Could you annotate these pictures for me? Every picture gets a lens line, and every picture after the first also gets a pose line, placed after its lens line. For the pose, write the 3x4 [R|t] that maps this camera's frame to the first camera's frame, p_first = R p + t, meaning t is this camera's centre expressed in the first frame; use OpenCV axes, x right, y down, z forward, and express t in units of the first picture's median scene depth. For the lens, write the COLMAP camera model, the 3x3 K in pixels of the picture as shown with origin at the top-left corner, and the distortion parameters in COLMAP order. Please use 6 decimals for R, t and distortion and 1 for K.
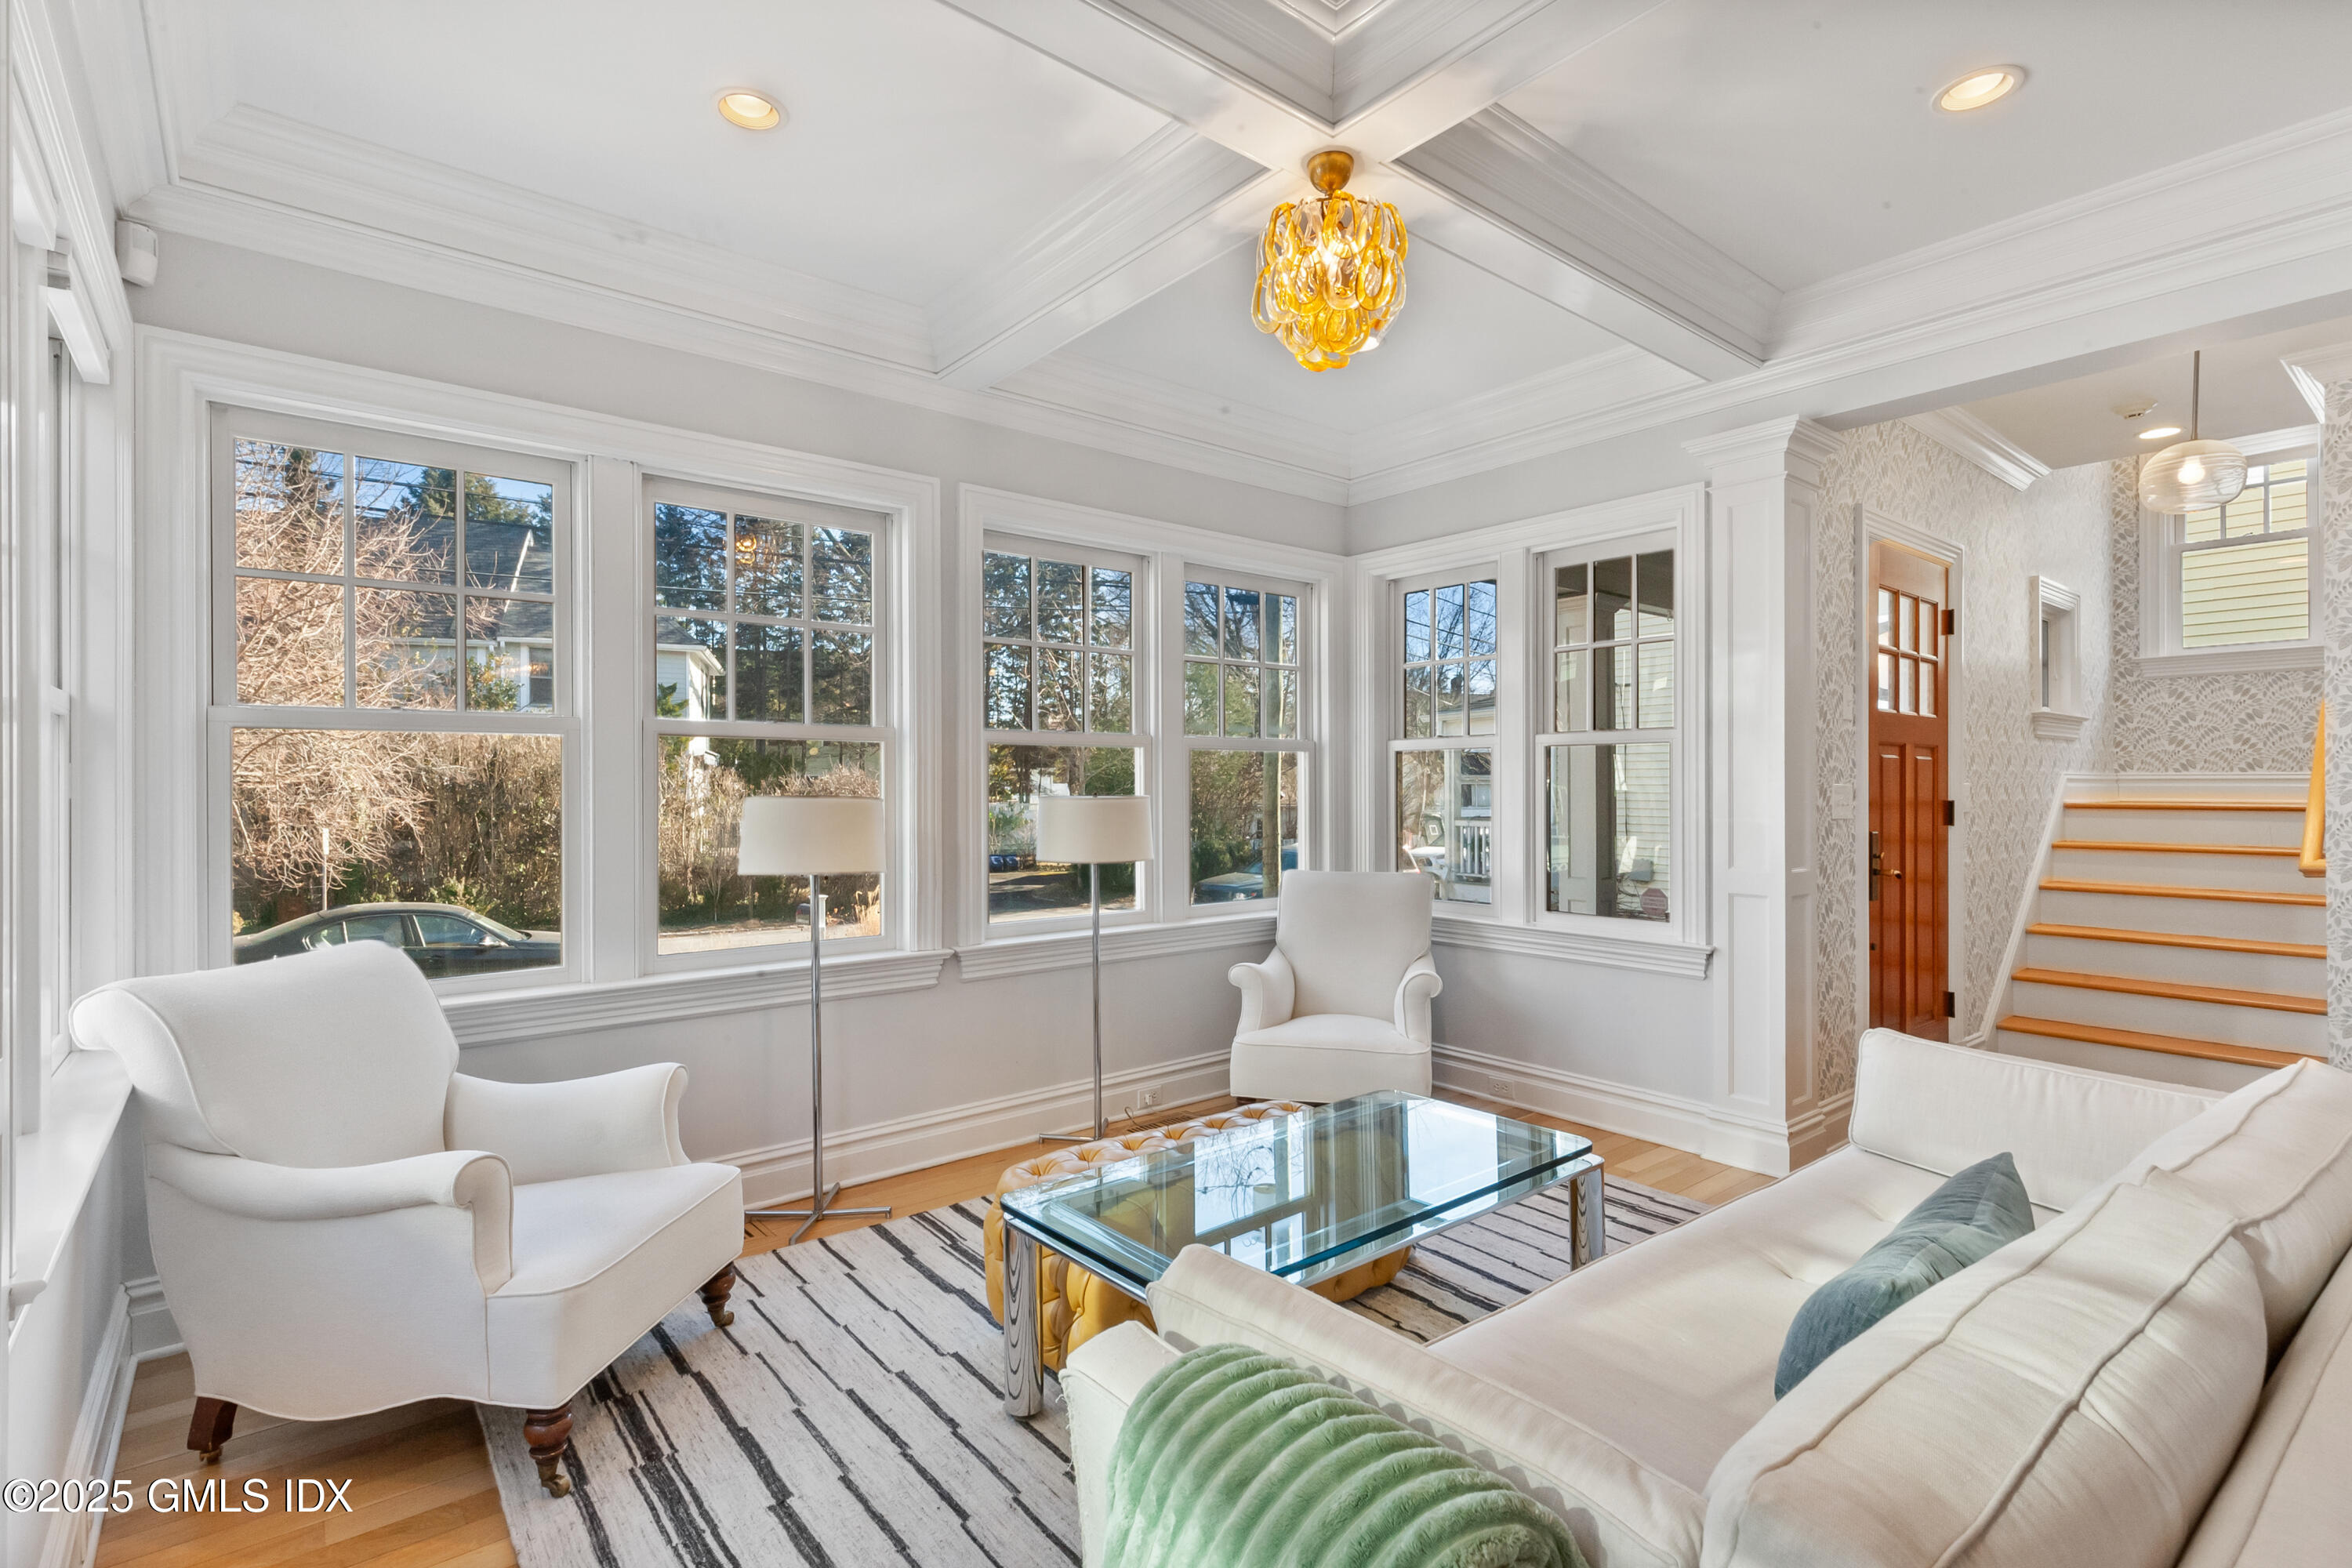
lens RADIAL K [[1089.4, 0, 1164.6], [0, 1089.4, 781.2], [0, 0, 1]] dist [0.000738, 0.000173]
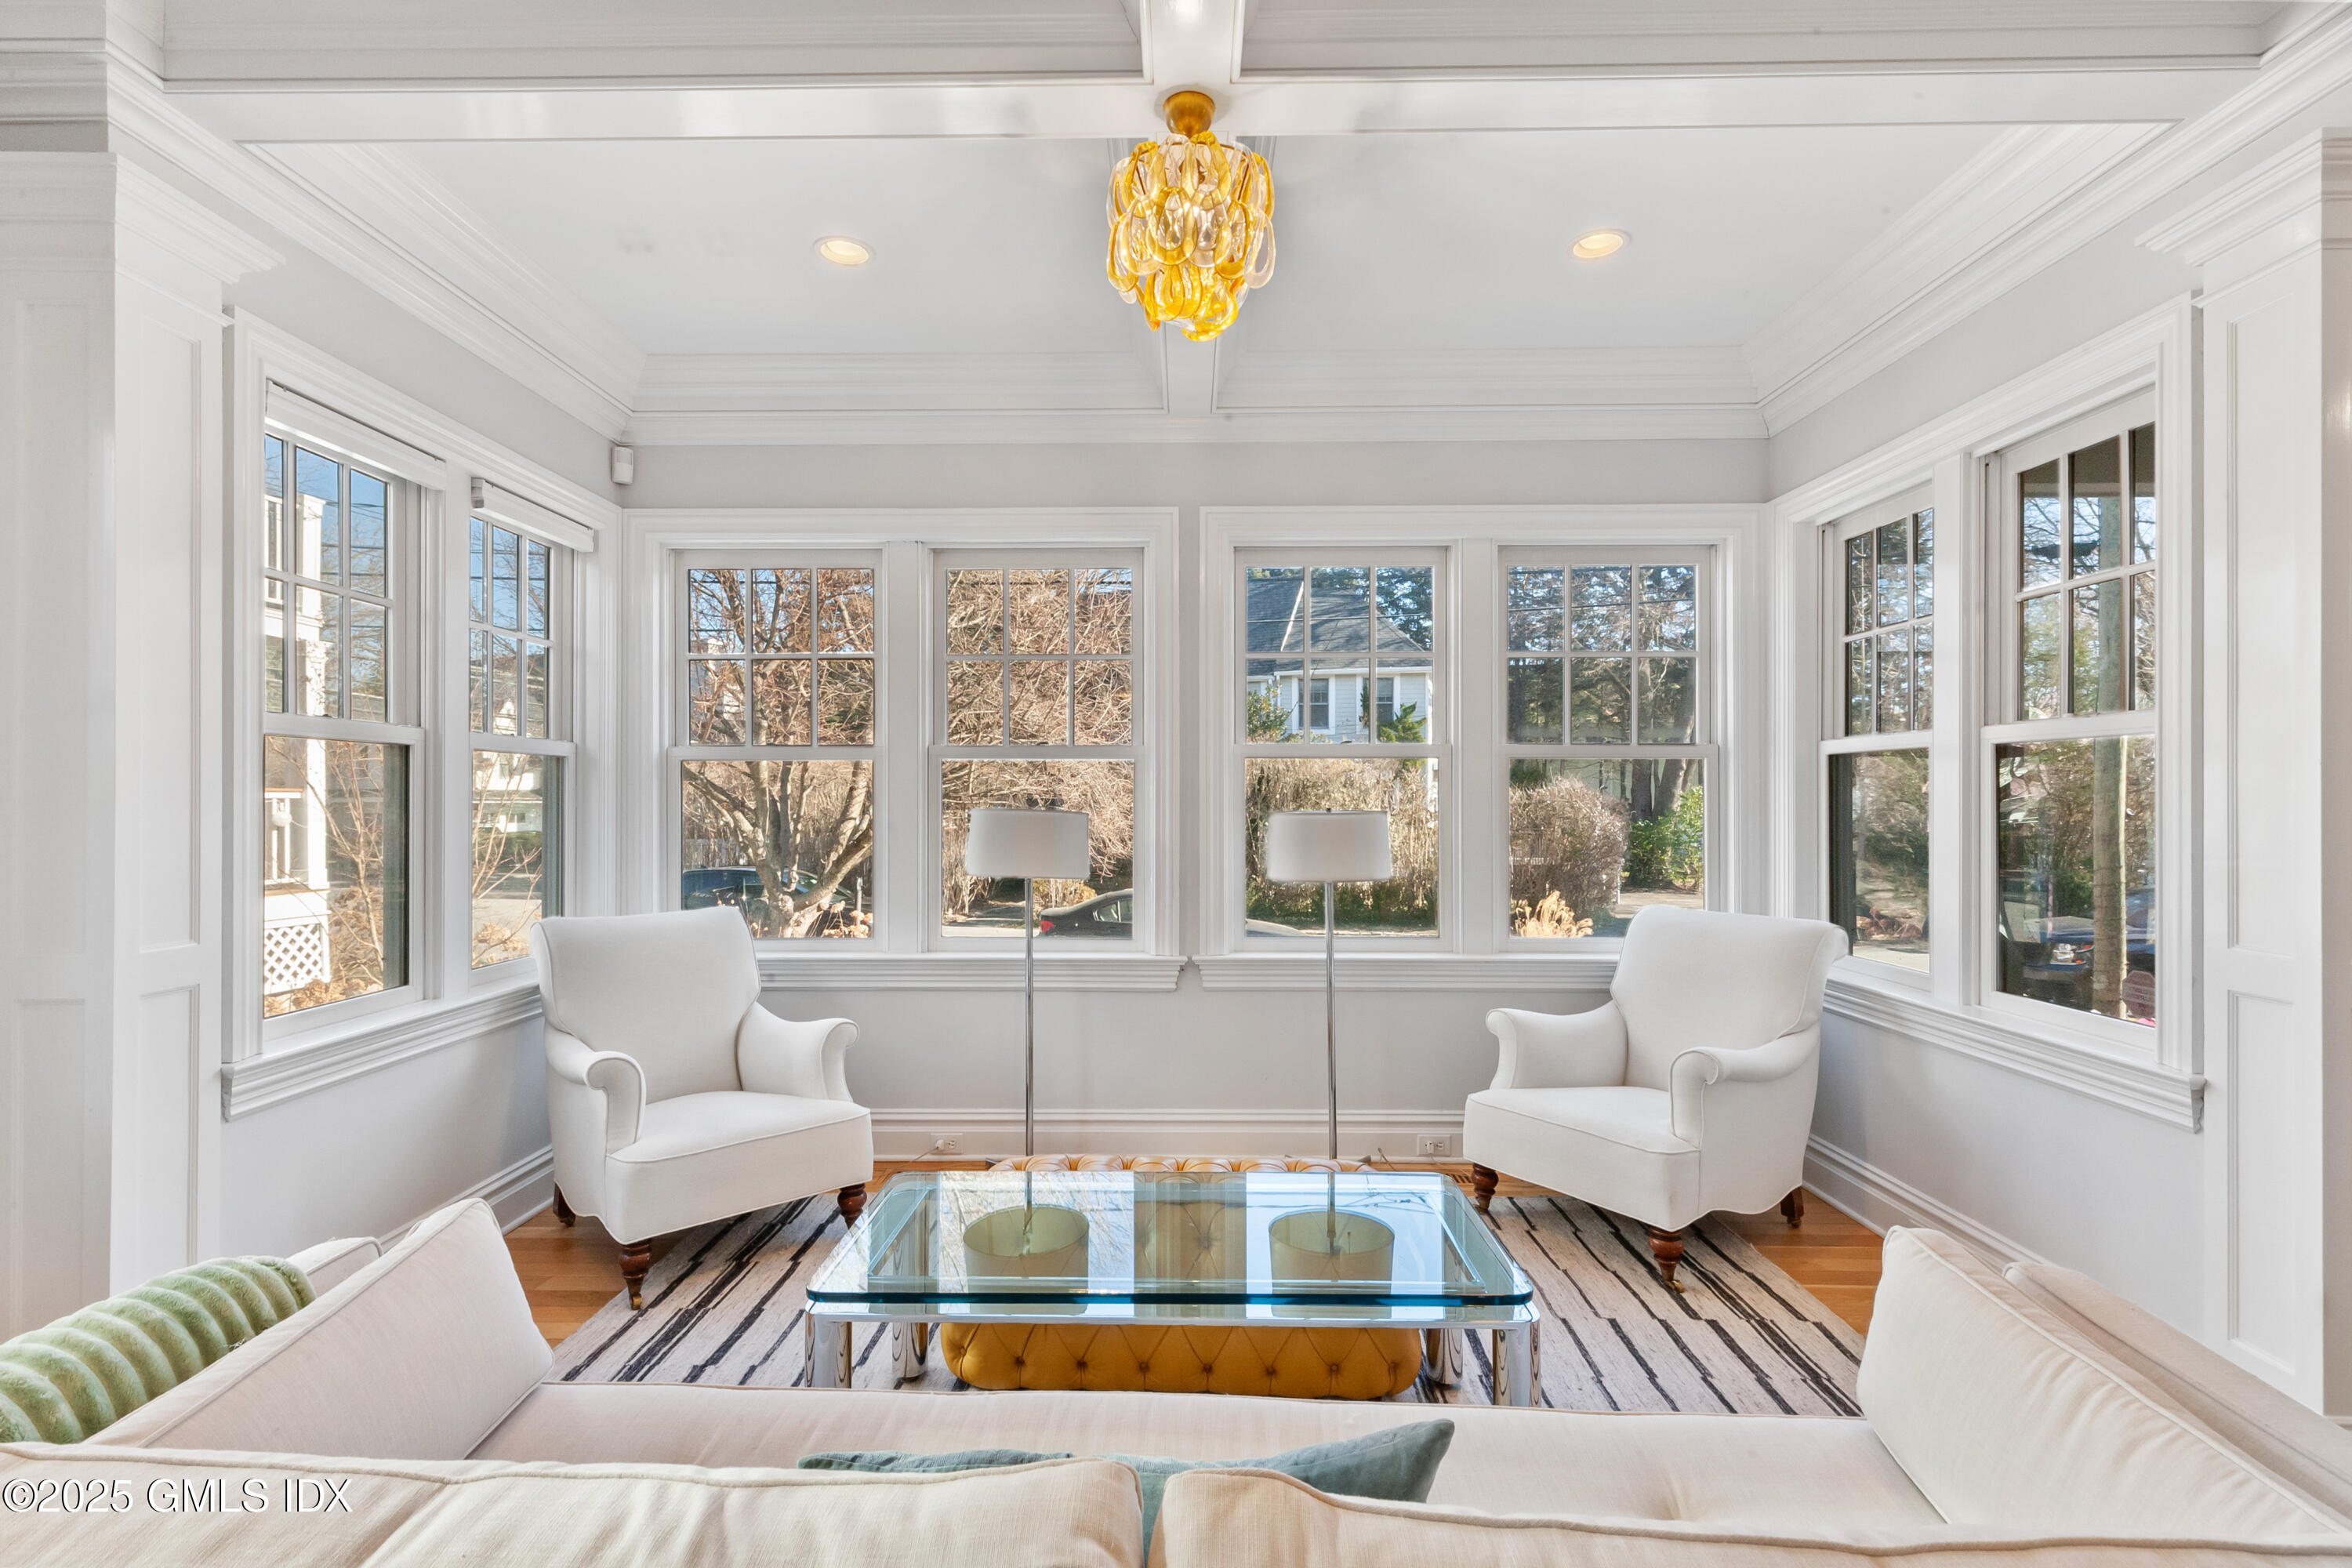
lens RADIAL K [[1071.5, 0, 1158.8], [0, 1071.5, 788.9], [0, 0, 1]] dist [0.002807, 0.001085]
pose [[0.768782, -0.002372, -0.639506, 0.436034], [-0.000019, 0.999993, -0.003731, -0.002257], [0.639511, 0.002880, 0.768777, 0.193235]]
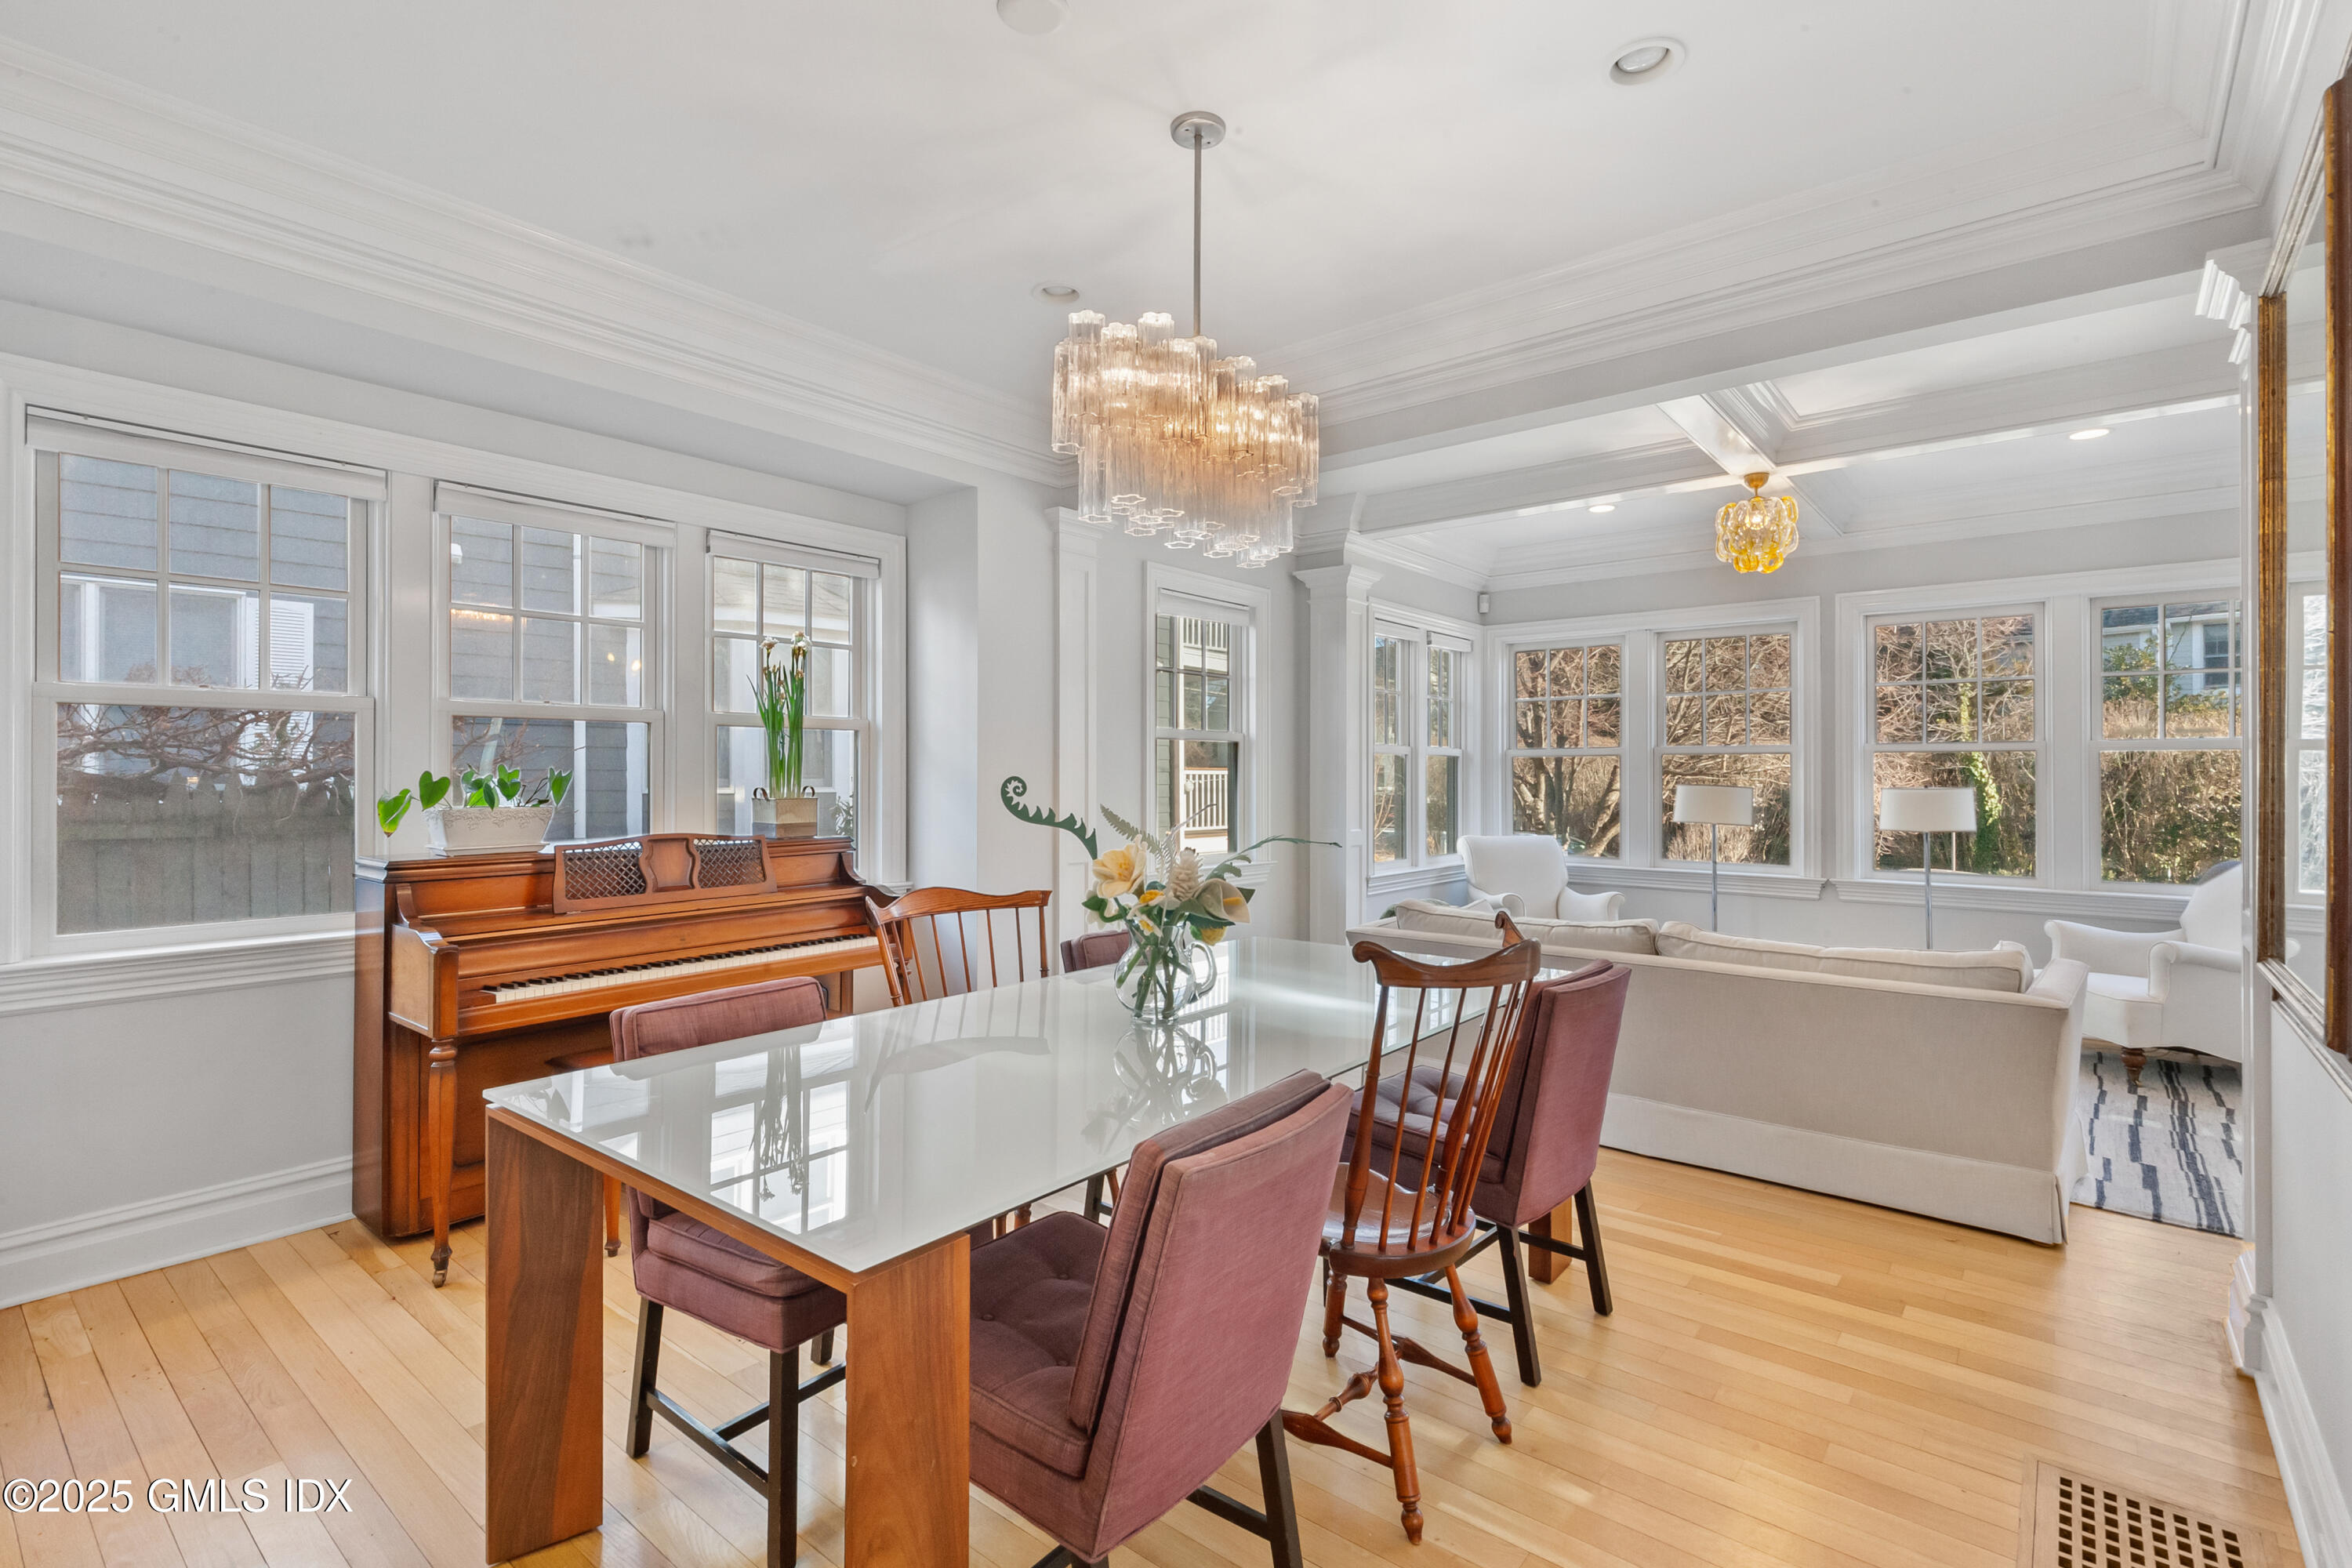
lens RADIAL K [[1071.5, 0, 1158.8], [0, 1071.5, 788.9], [0, 0, 1]] dist [0.002807, 0.001085]
pose [[0.188012, 0.018442, -0.981994, 1.212447], [0.002875, 0.999809, 0.019327, -0.015545], [0.982162, -0.006457, 0.187923, -0.305002]]
